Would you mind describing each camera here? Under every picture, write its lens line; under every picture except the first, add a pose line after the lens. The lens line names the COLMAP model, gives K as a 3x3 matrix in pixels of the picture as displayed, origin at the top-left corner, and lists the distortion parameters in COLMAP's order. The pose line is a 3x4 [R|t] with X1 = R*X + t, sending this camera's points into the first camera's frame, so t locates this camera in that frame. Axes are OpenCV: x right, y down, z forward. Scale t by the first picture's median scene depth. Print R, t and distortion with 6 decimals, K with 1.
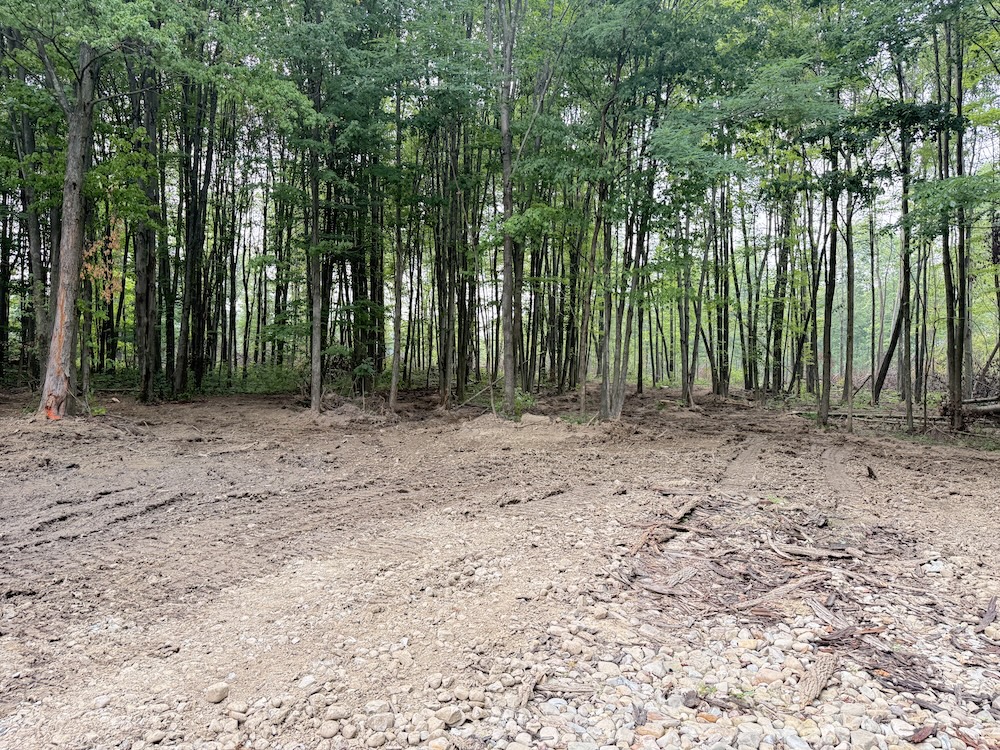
lens RADIAL K [[684.2, 0, 497.2], [0, 684.2, 392.9], [0, 0, 1]] dist [0.003227, -0.003916]
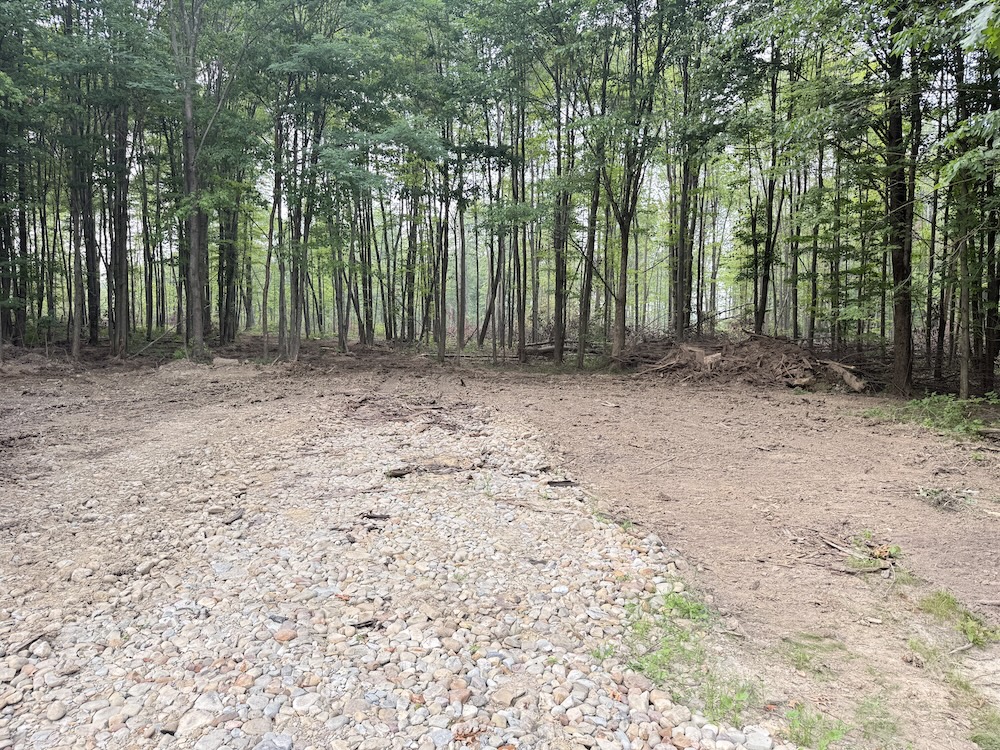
lens RADIAL K [[684.2, 0, 497.2], [0, 684.2, 392.9], [0, 0, 1]] dist [0.003227, -0.003916]
pose [[0.872116, -0.046354, 0.487098, -0.073669], [0.014187, 0.997479, 0.069522, 0.009358], [-0.489093, -0.053721, 0.870575, -0.186958]]
